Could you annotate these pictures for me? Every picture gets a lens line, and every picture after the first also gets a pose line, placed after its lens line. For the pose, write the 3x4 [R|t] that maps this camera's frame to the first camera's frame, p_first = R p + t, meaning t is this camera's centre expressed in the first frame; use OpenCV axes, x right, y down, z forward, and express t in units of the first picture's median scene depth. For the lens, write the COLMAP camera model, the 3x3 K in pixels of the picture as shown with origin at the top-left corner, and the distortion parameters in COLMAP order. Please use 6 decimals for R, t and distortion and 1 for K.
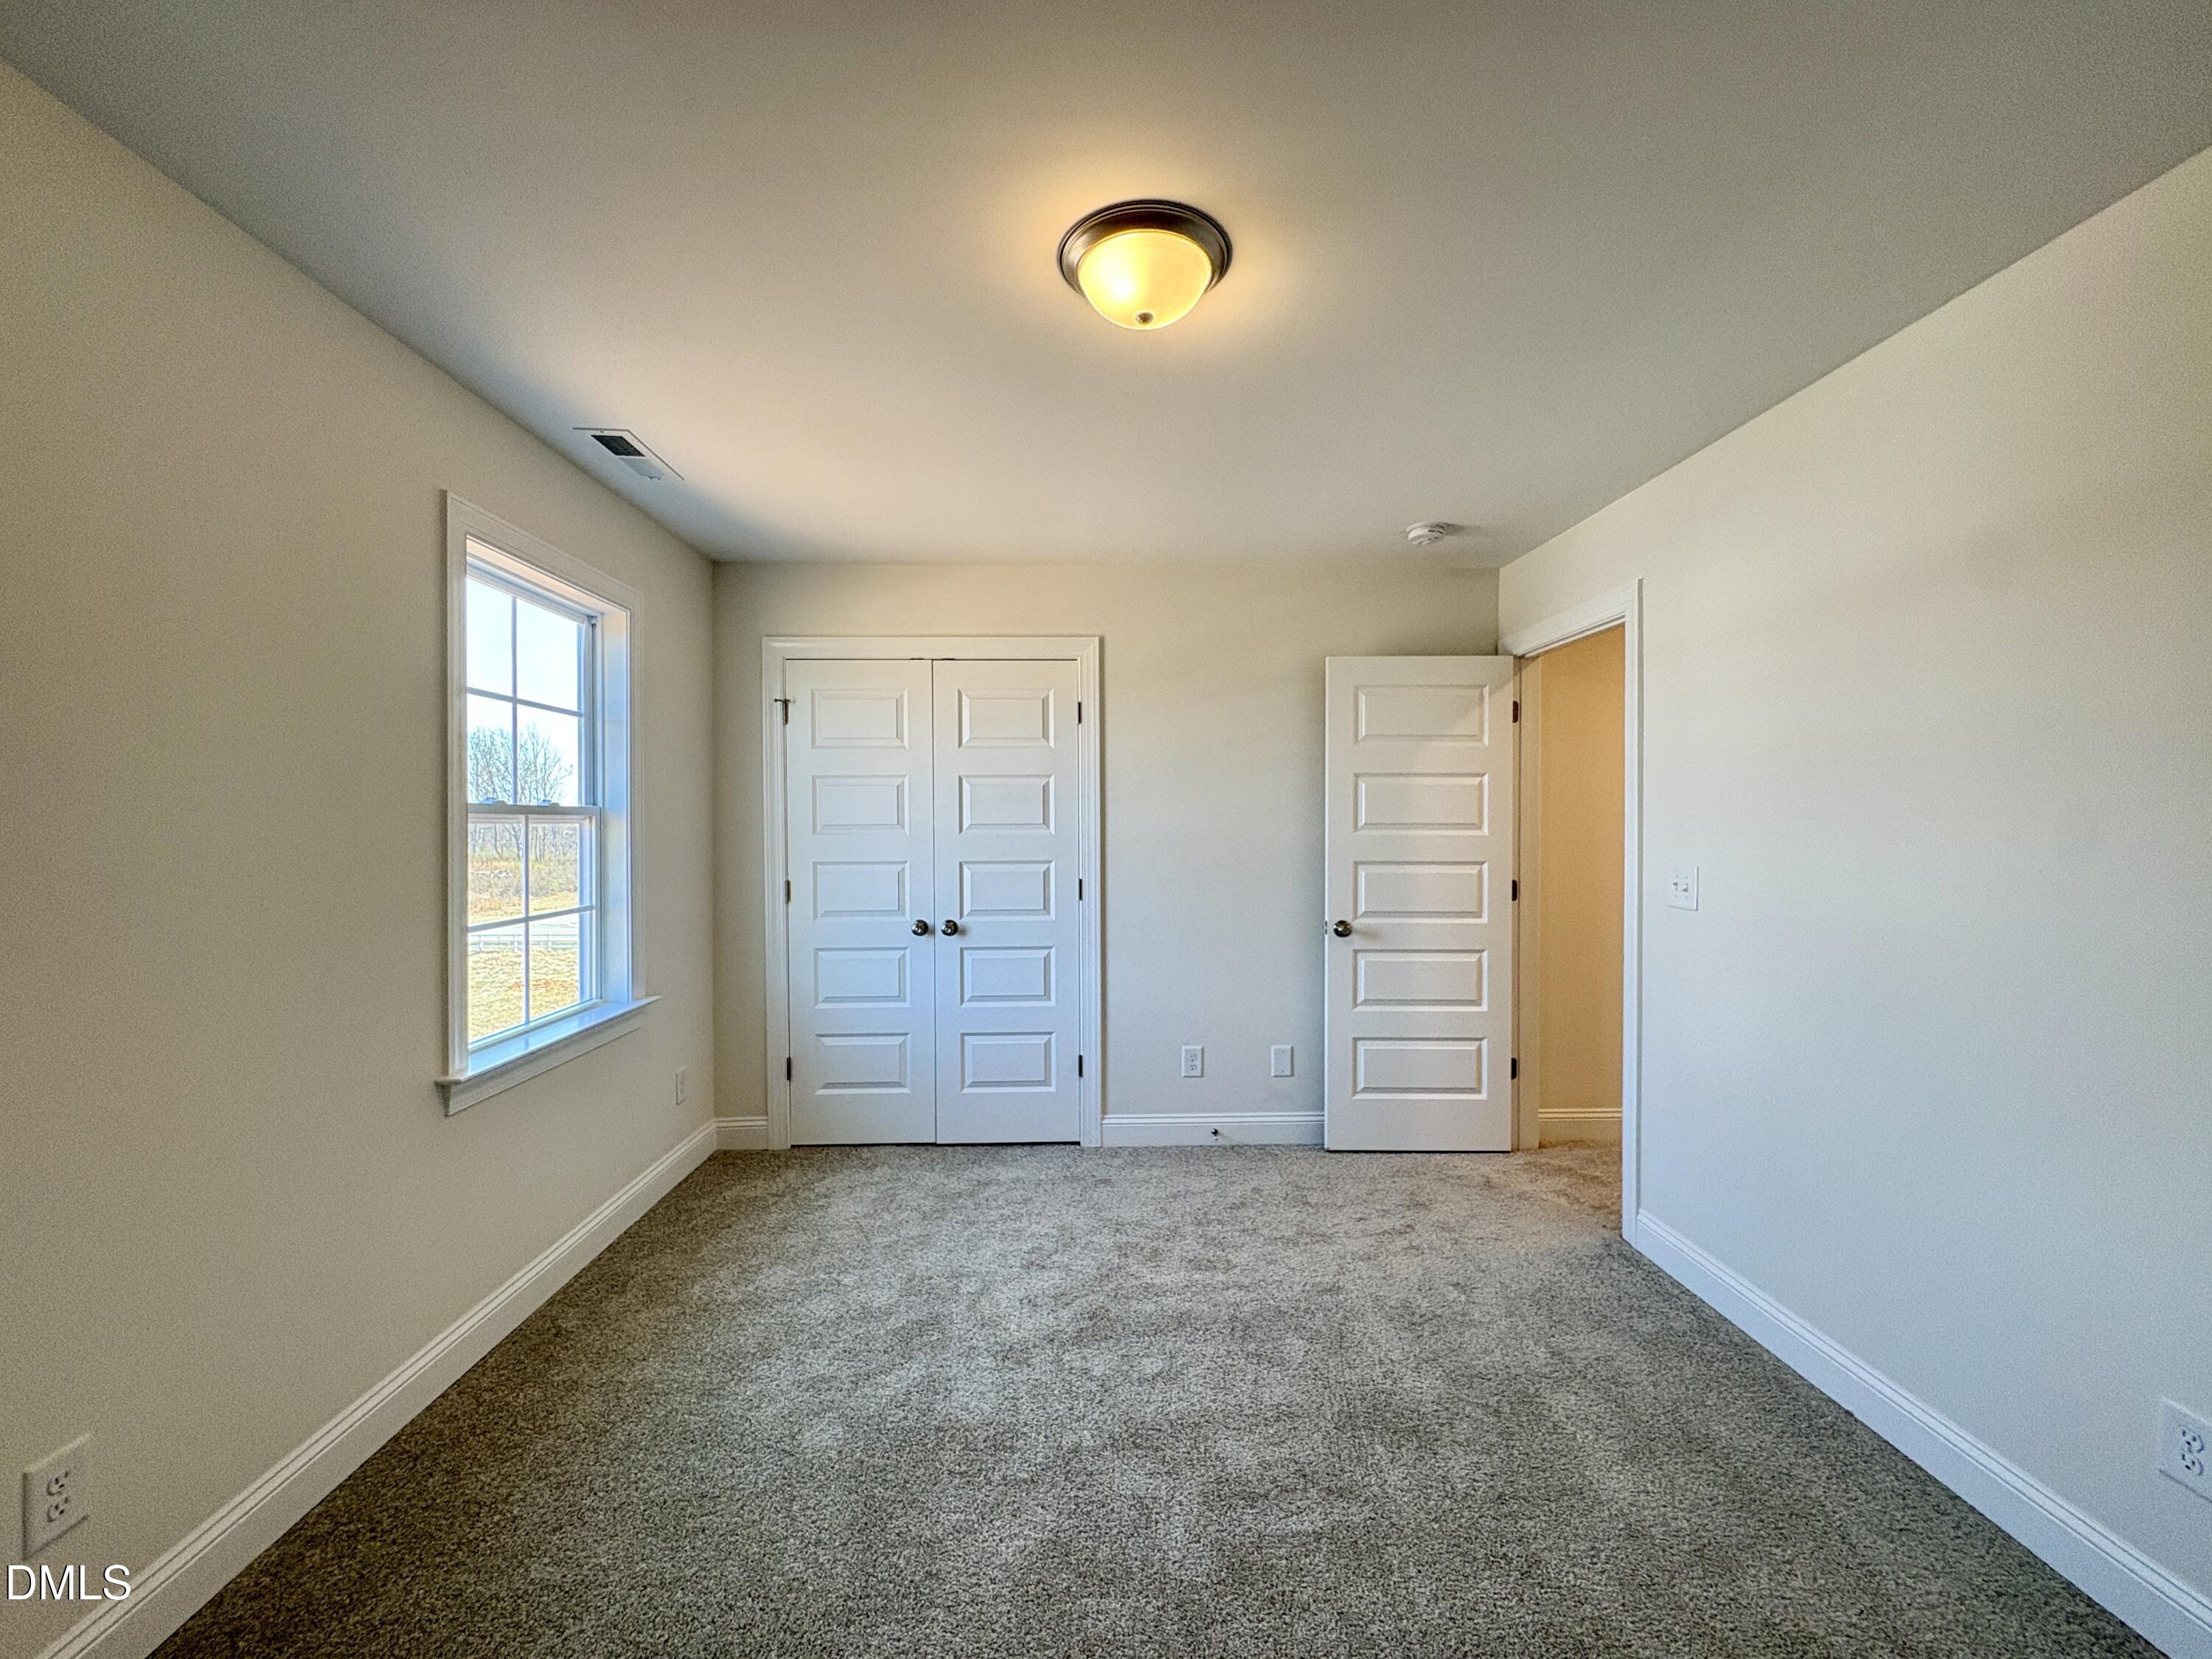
lens RADIAL K [[884.1, 0, 1106.2], [0, 884.1, 833.7], [0, 0, 1]] dist [0.005227, 0.000249]
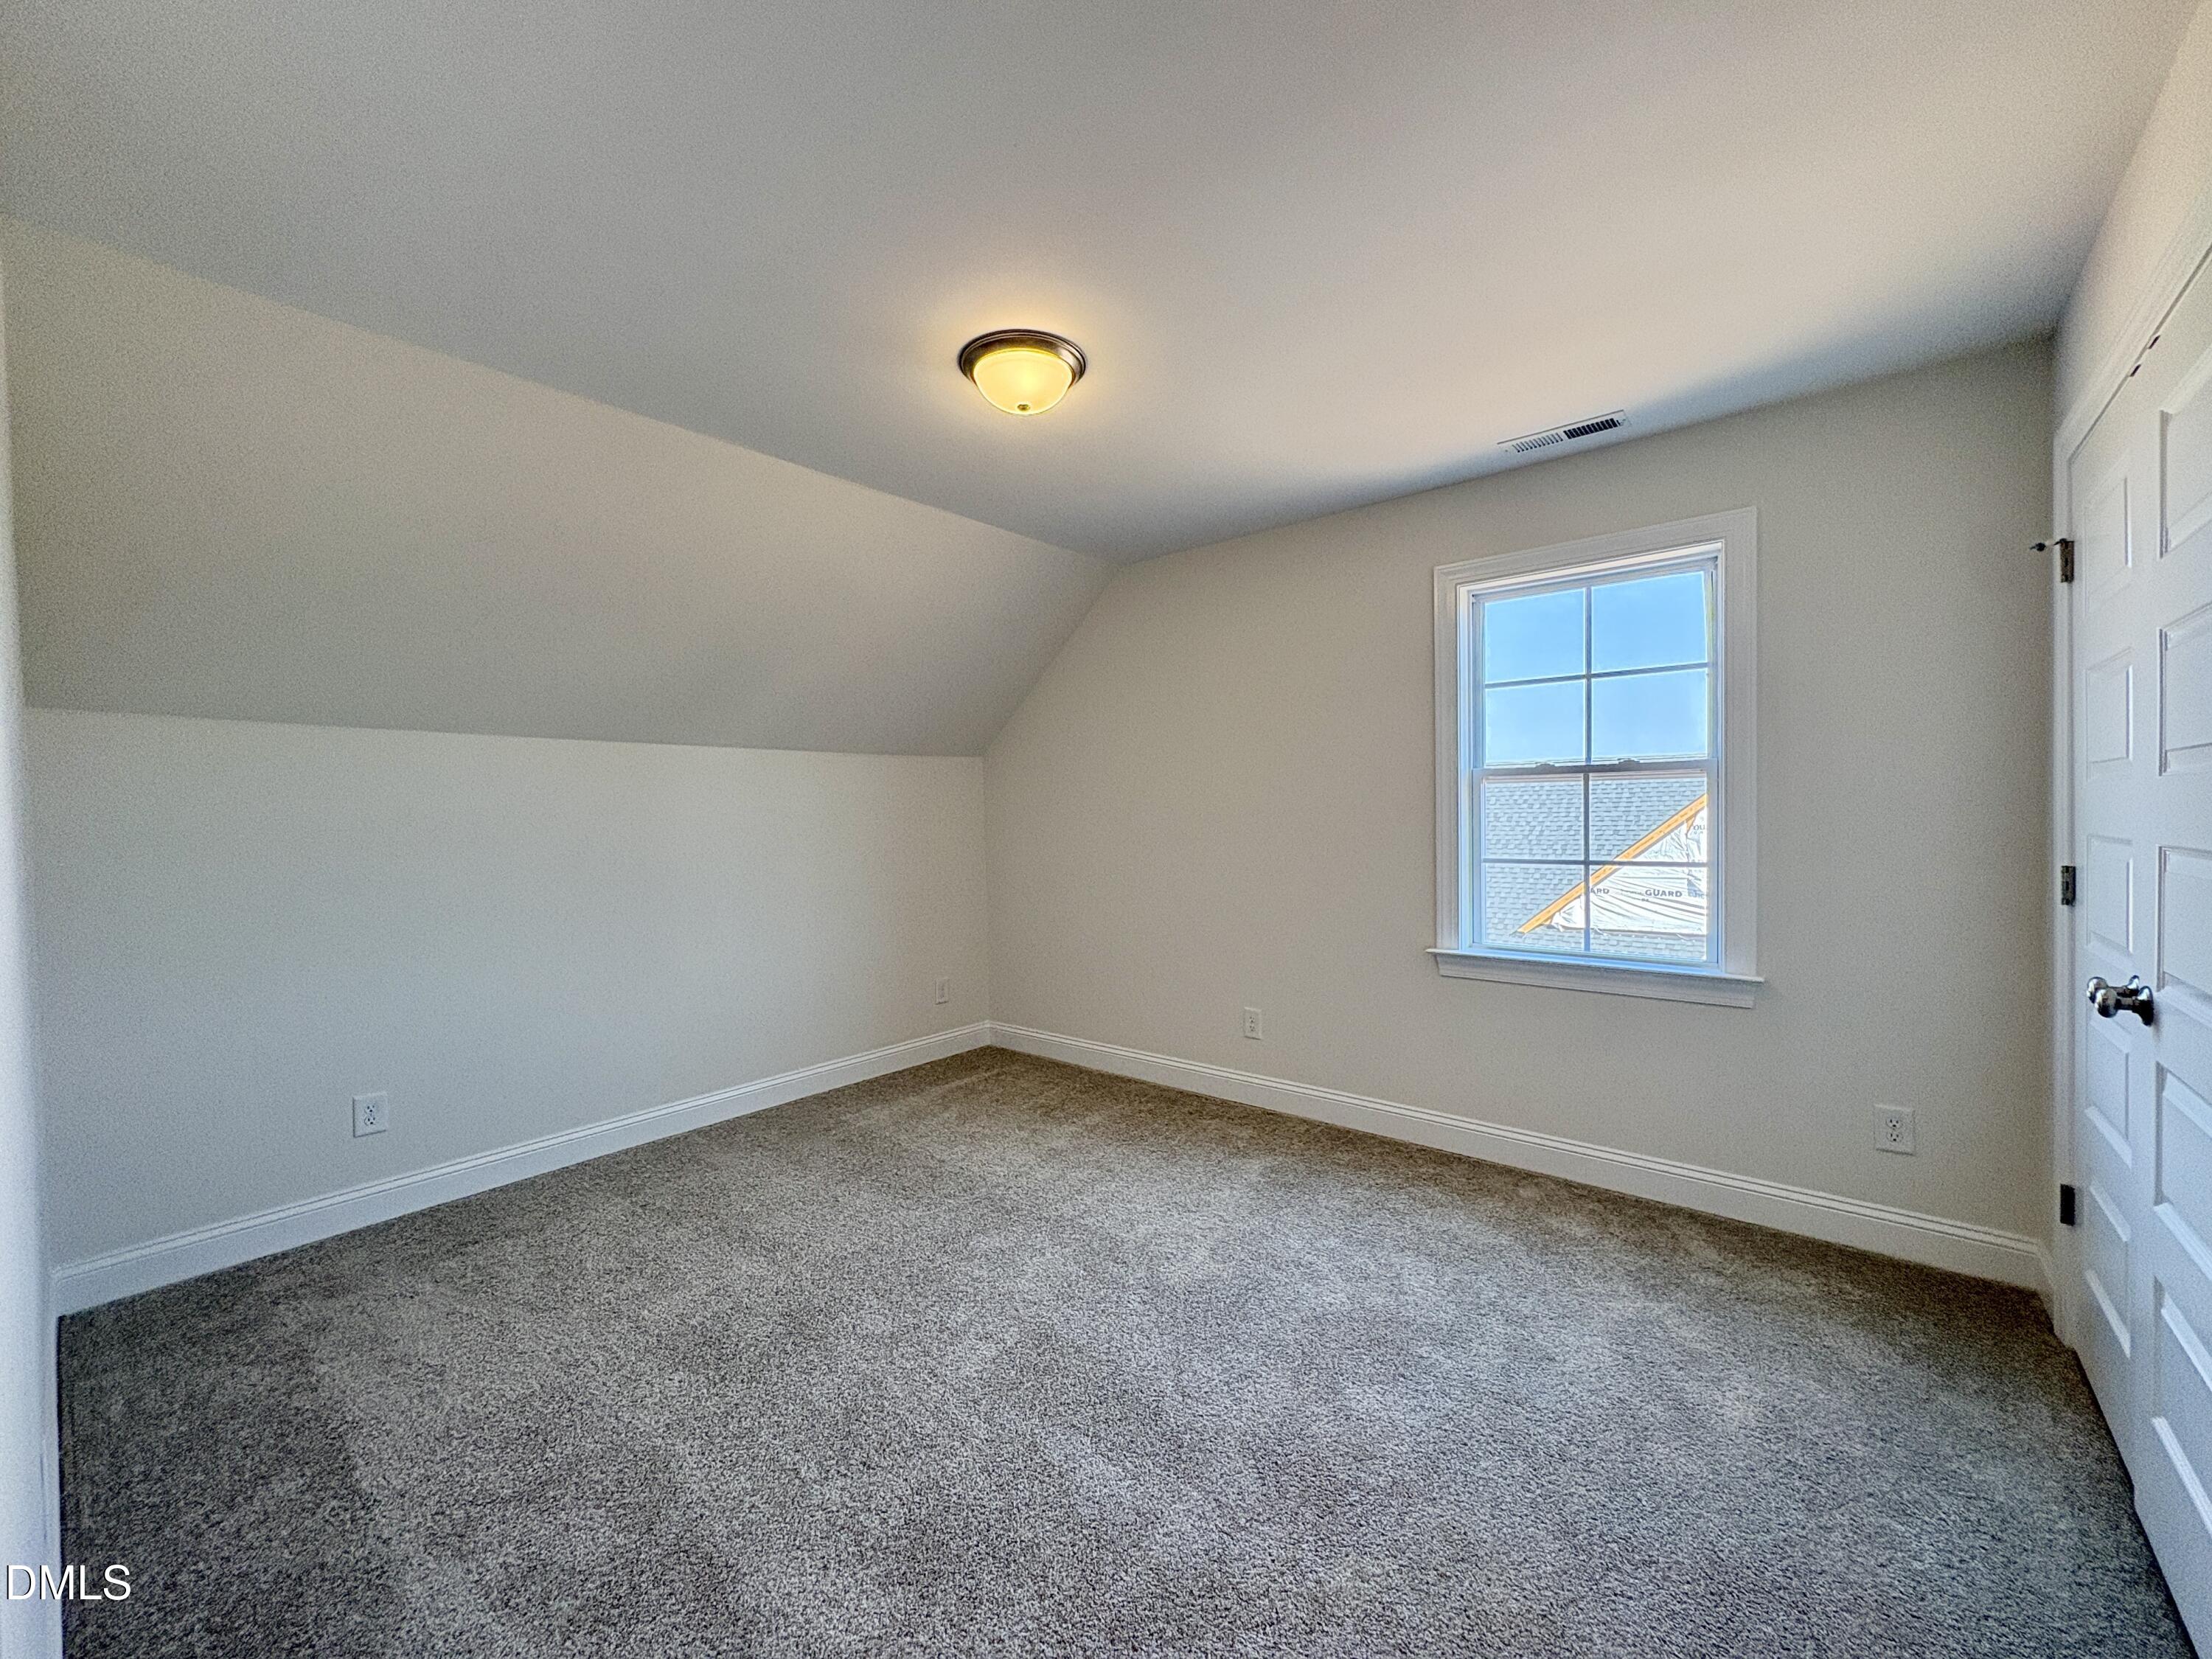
lens RADIAL K [[884.1, 0, 1106.2], [0, 884.1, 833.7], [0, 0, 1]] dist [0.005227, 0.000249]
pose [[-0.667424, 0.033066, -0.743943, 0.457972], [0.010273, 0.999327, 0.035200, 0.007771], [0.744607, 0.015850, -0.667315, 0.933872]]
